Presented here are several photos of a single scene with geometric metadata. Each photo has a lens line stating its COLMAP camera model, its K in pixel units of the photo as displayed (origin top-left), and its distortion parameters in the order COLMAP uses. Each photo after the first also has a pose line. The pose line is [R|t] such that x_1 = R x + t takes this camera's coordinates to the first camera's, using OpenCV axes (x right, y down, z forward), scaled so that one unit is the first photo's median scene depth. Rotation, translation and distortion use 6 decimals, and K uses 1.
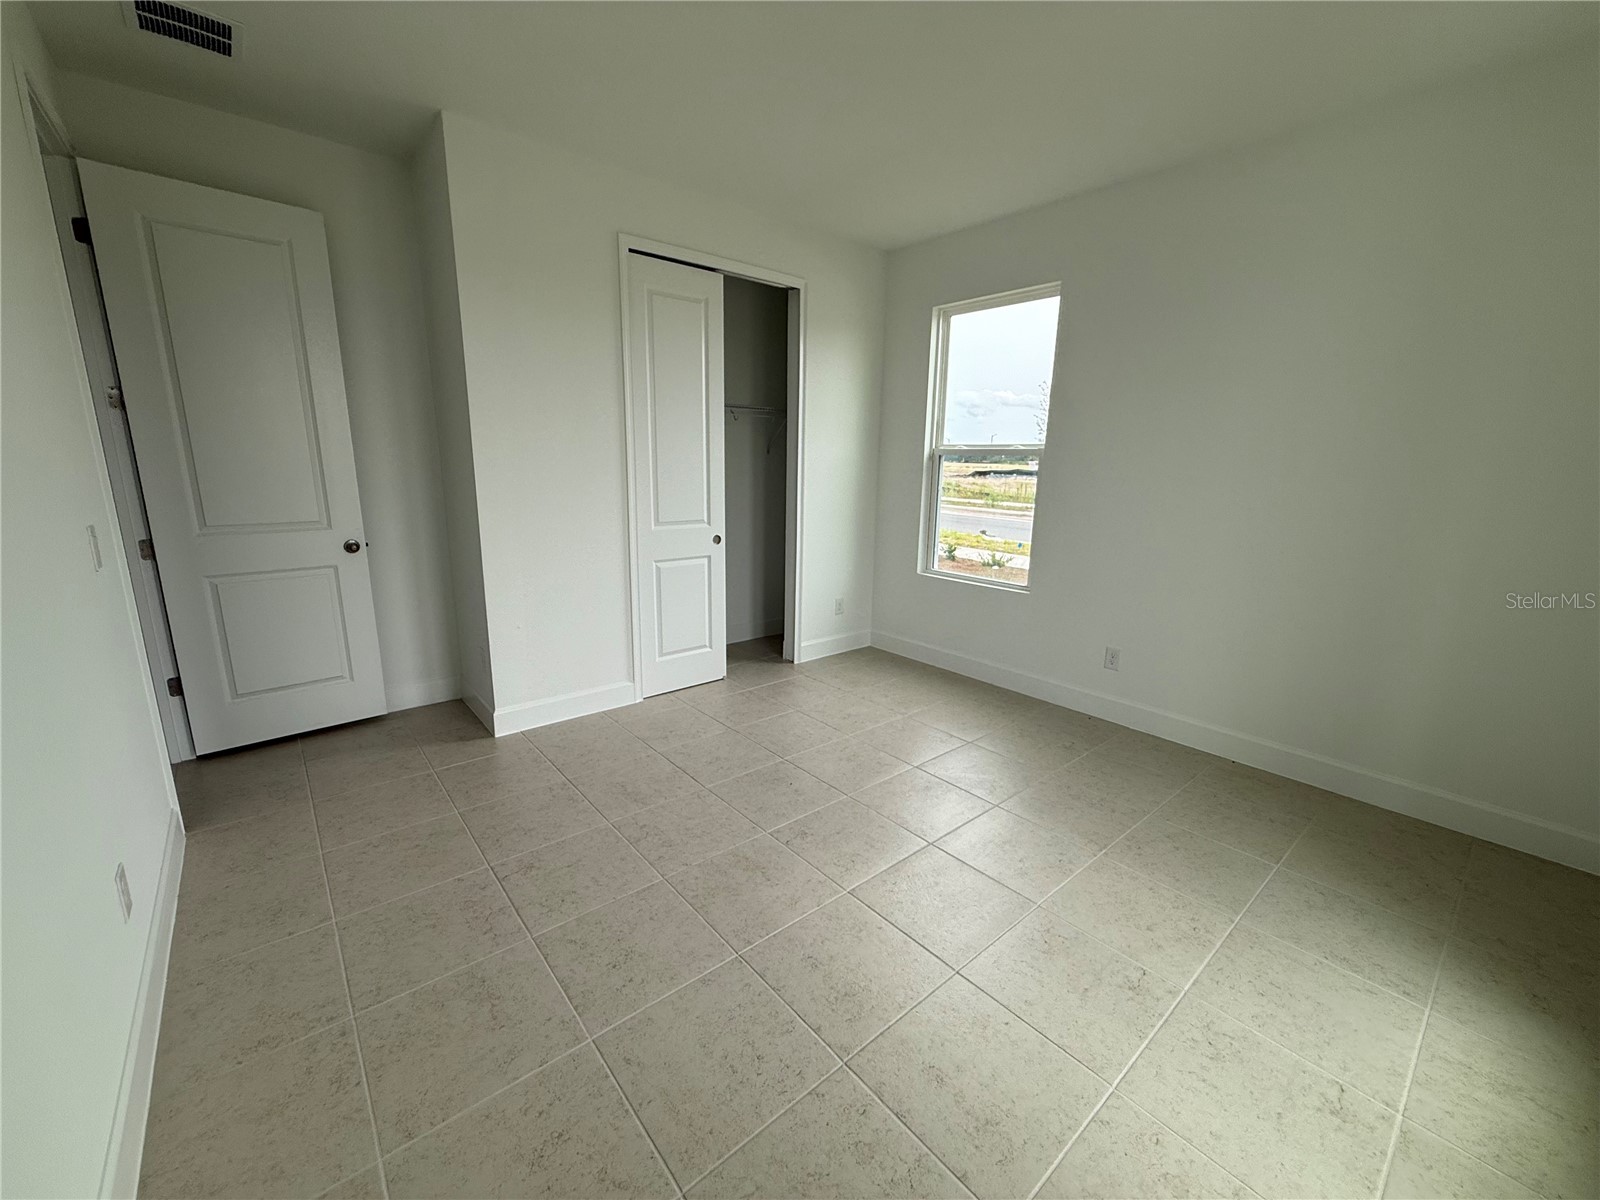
lens RADIAL K [[639.1, 0, 796.3], [0, 639.1, 601.9], [0, 0, 1]] dist [0.000322, -0.000122]
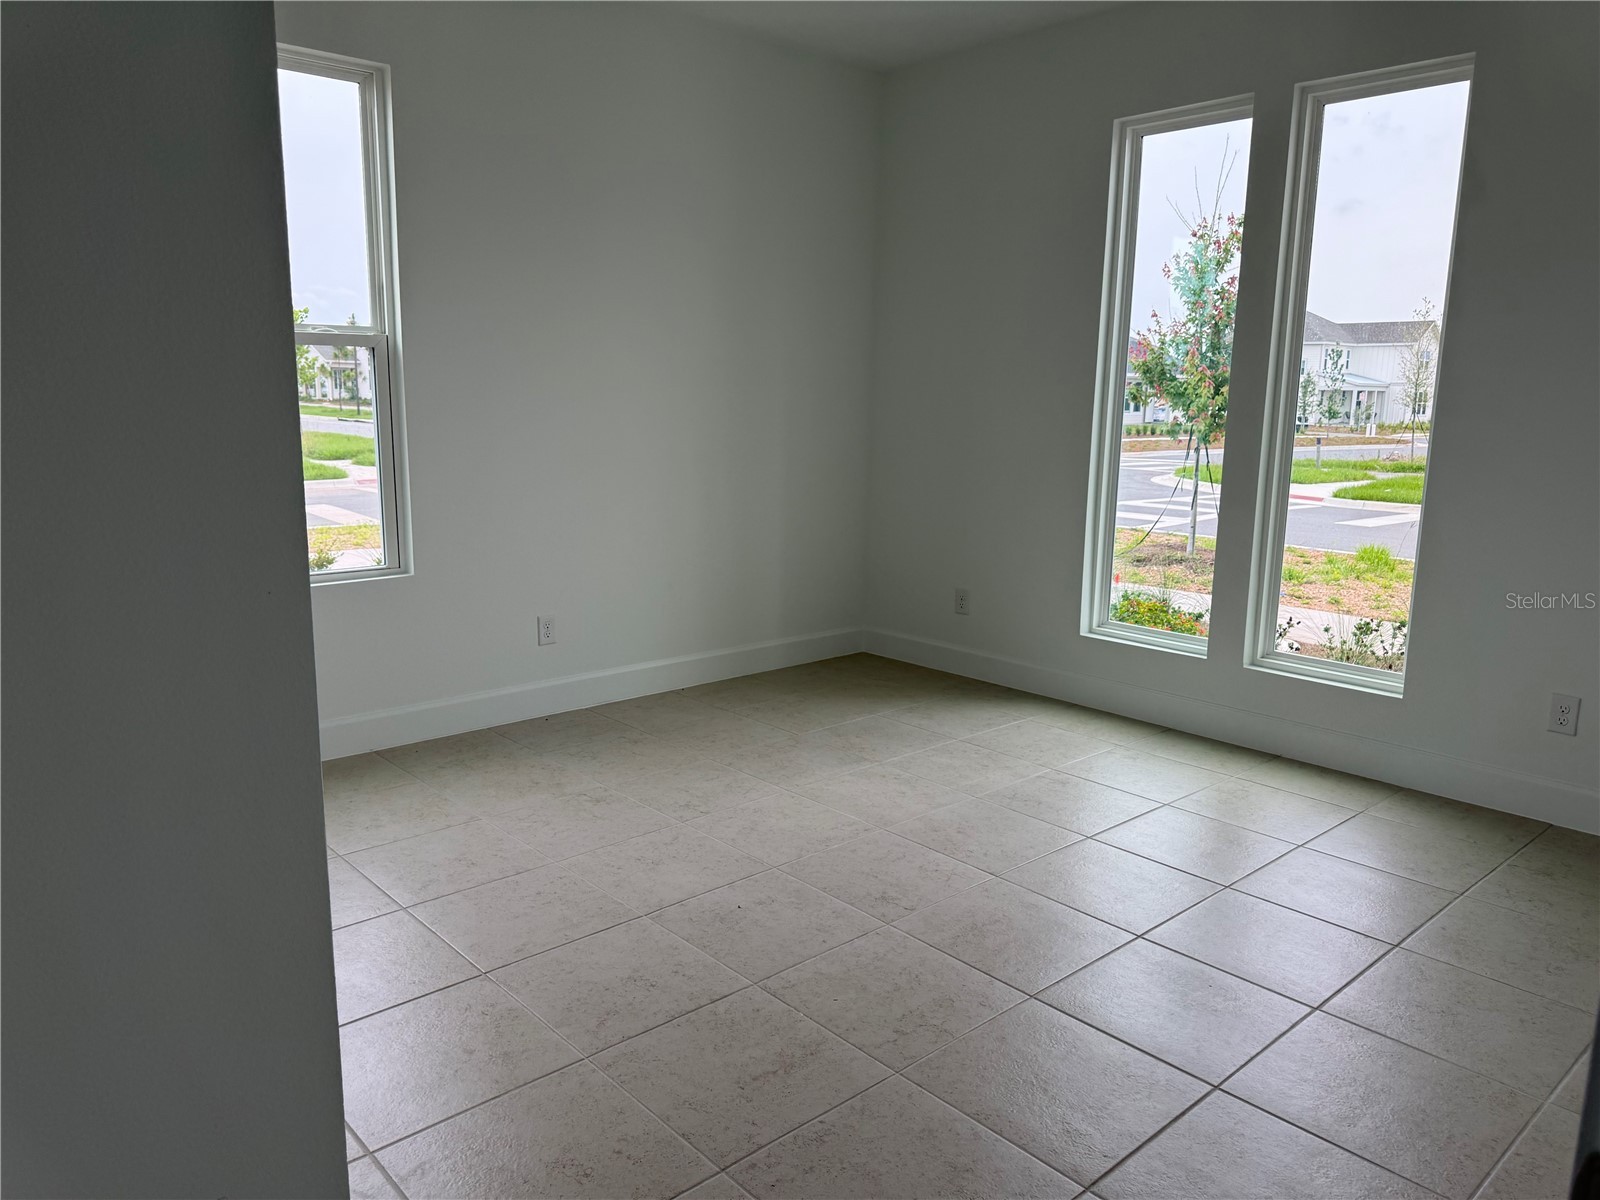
lens RADIAL K [[1120.6, 0, 803.8], [0, 1120.6, 603.3], [0, 0, 1]] dist [0.110887, -0.142228]
pose [[-0.036760, -0.208124, 0.977411, -0.973499], [0.202353, 0.956261, 0.211231, -0.193934], [-0.978623, 0.205547, 0.006962, 0.872834]]
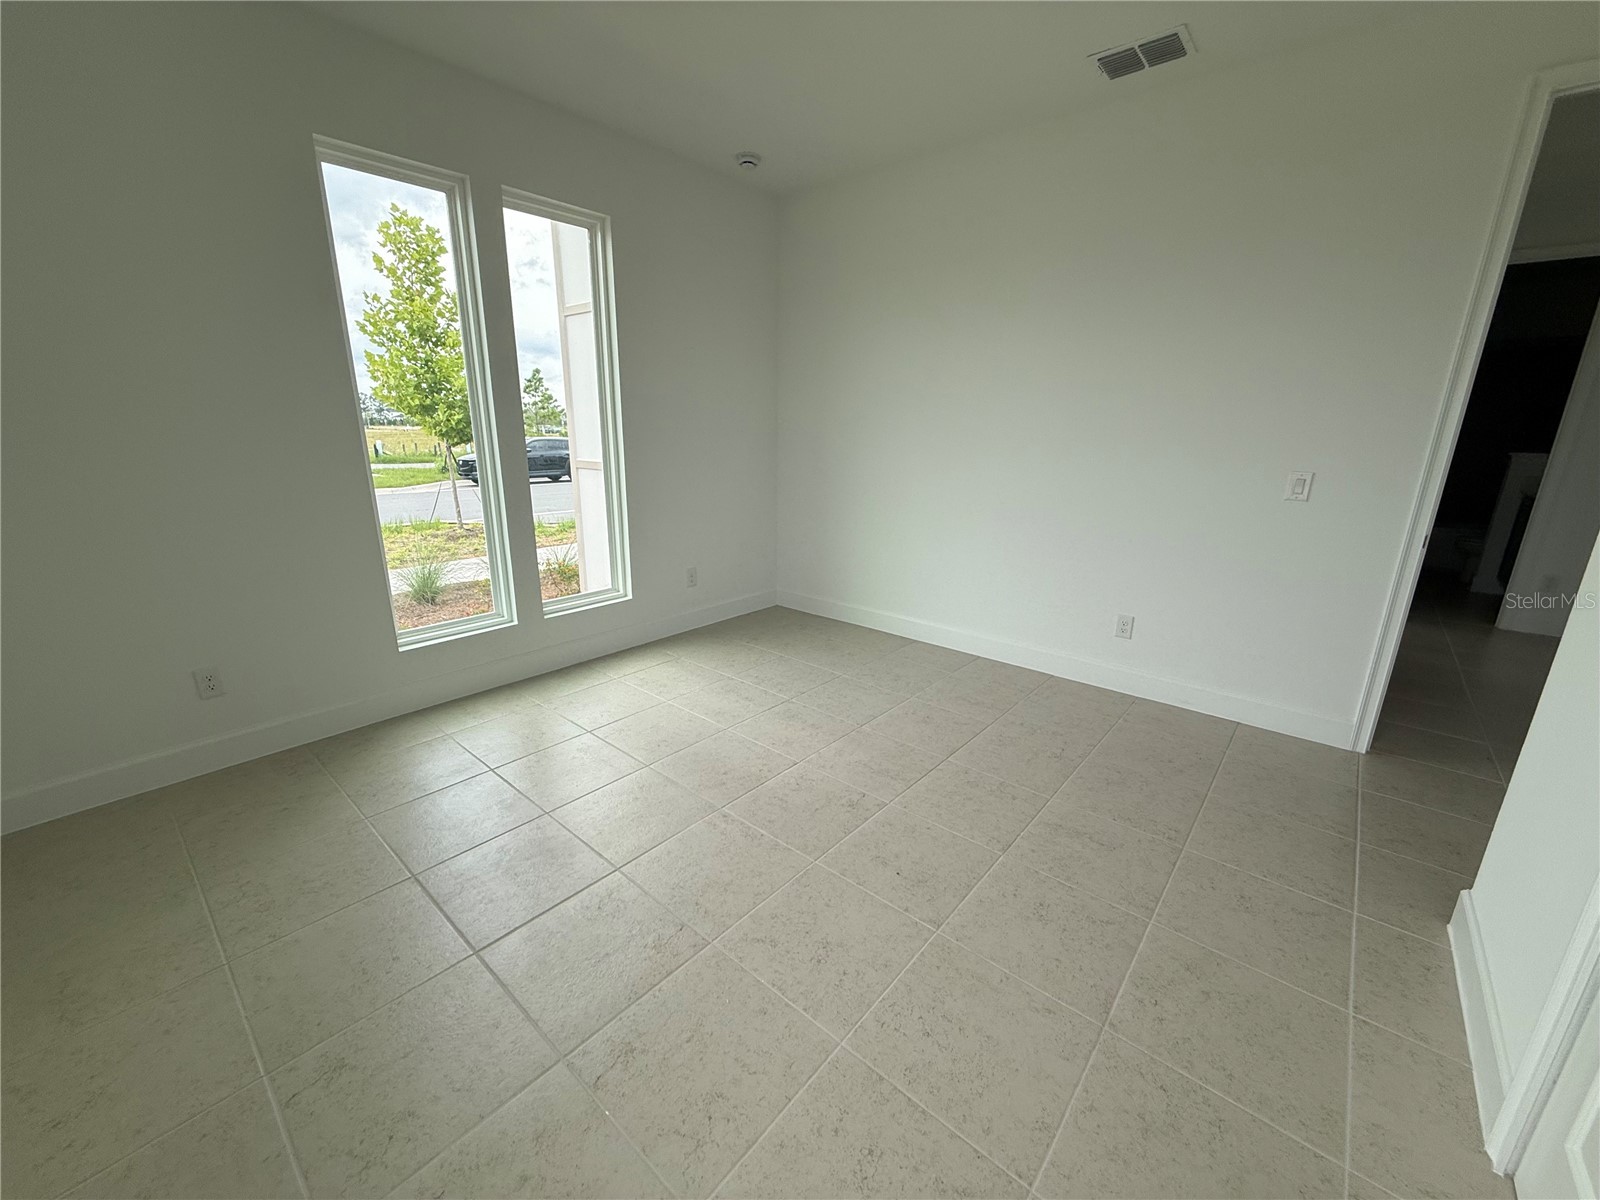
lens RADIAL K [[639.1, 0, 796.3], [0, 639.1, 601.9], [0, 0, 1]] dist [0.000322, -0.000122]
pose [[-0.987401, 0.011815, -0.157796, 0.208462], [-0.064379, 0.880950, 0.468810, -0.304256], [0.144549, 0.473062, -0.869090, 1.450133]]
